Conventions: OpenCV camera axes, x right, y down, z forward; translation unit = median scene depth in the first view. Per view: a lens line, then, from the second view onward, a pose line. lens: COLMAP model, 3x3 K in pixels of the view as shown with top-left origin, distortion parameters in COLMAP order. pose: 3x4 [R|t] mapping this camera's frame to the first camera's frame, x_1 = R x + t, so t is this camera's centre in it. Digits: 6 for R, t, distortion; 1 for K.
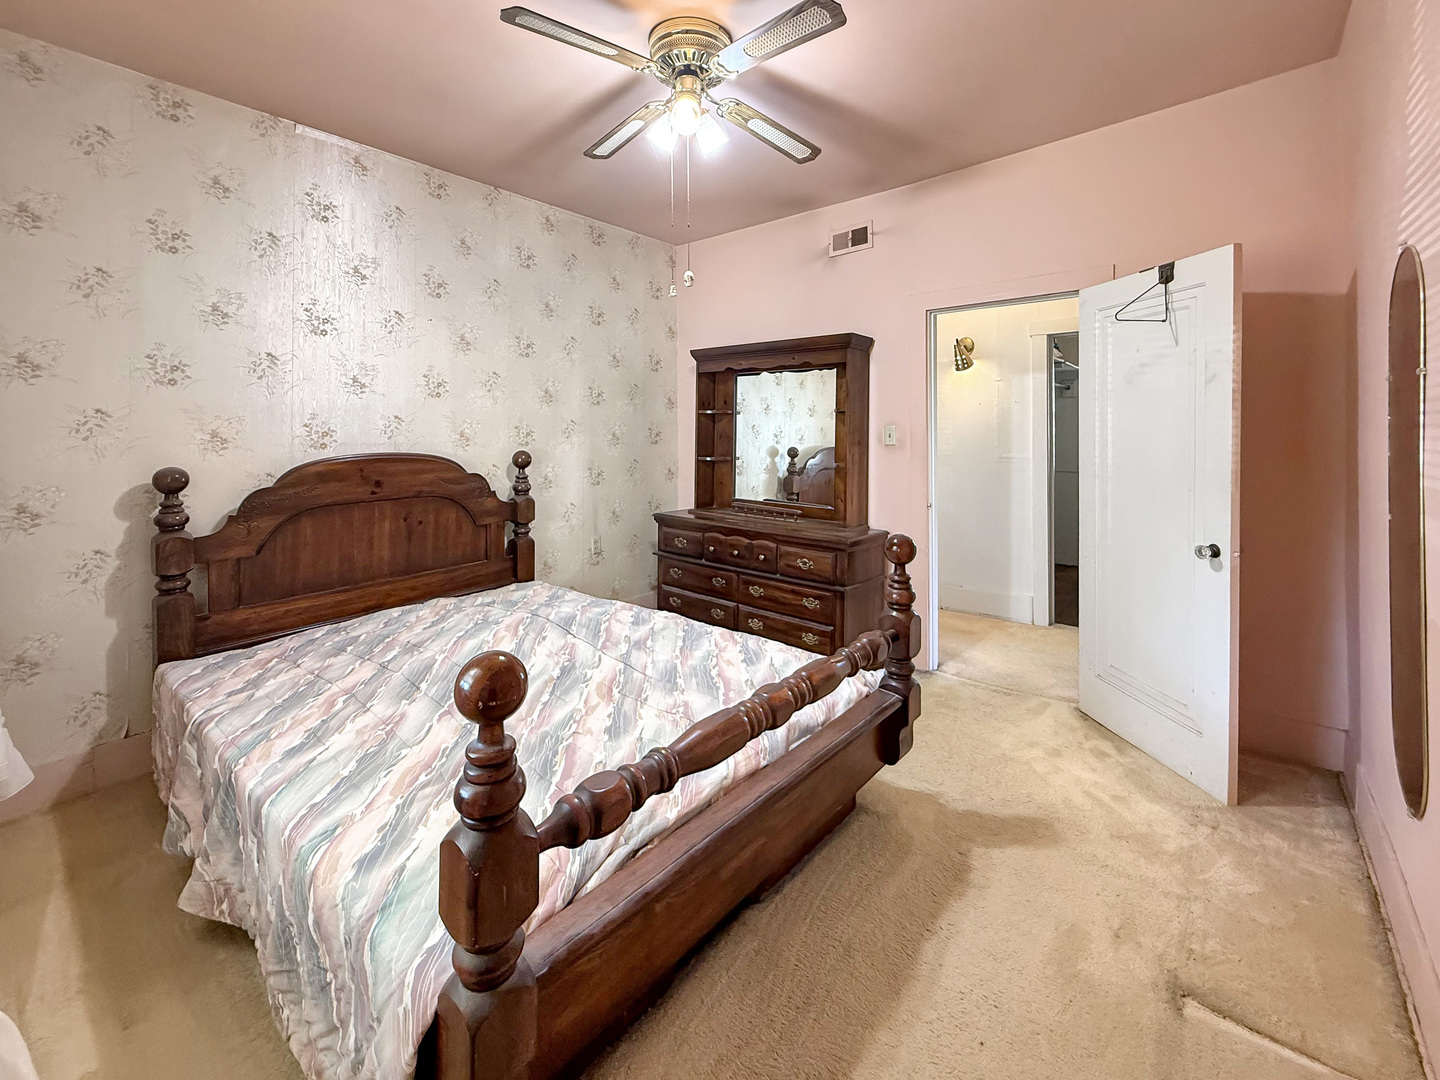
lens RADIAL K [[594.9, 0, 727.5], [0, 594.9, 510.3], [0, 0, 1]] dist [-0.002061, 0.000419]
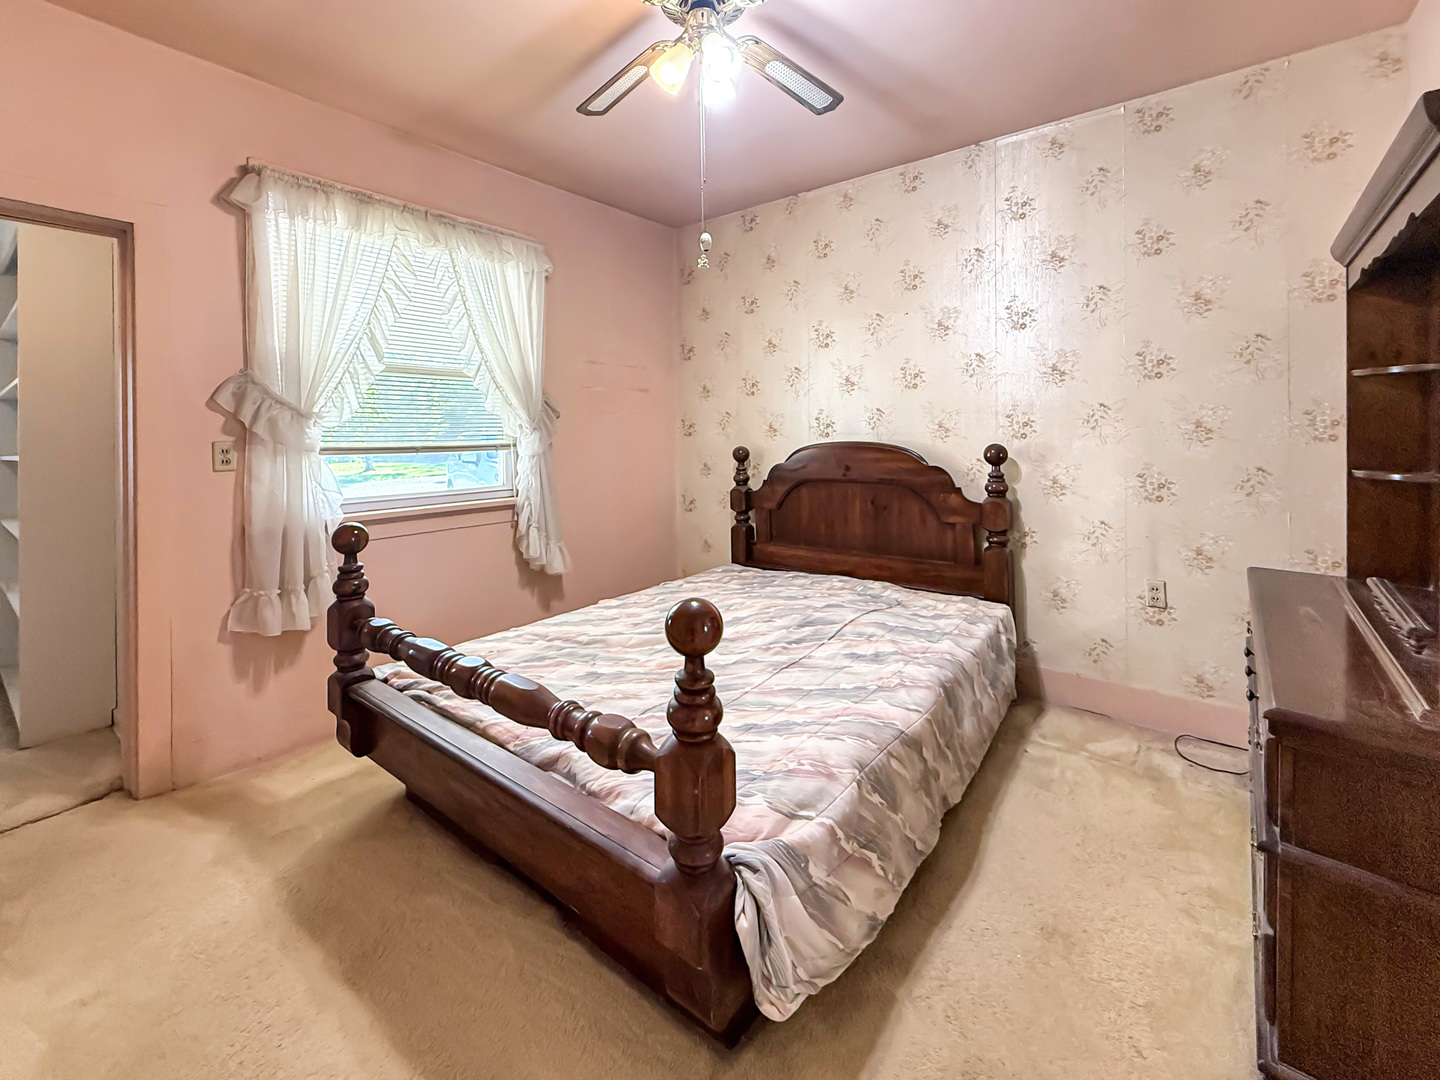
lens RADIAL K [[622.5, 0, 722.9], [0, 622.5, 488.5], [0, 0, 1]] dist [-0.000702, -0.000378]
pose [[0.036261, 0.098344, -0.994492, 0.549863], [-0.120931, 0.988265, 0.093319, -0.079542], [0.991998, 0.116881, 0.047728, 0.632145]]
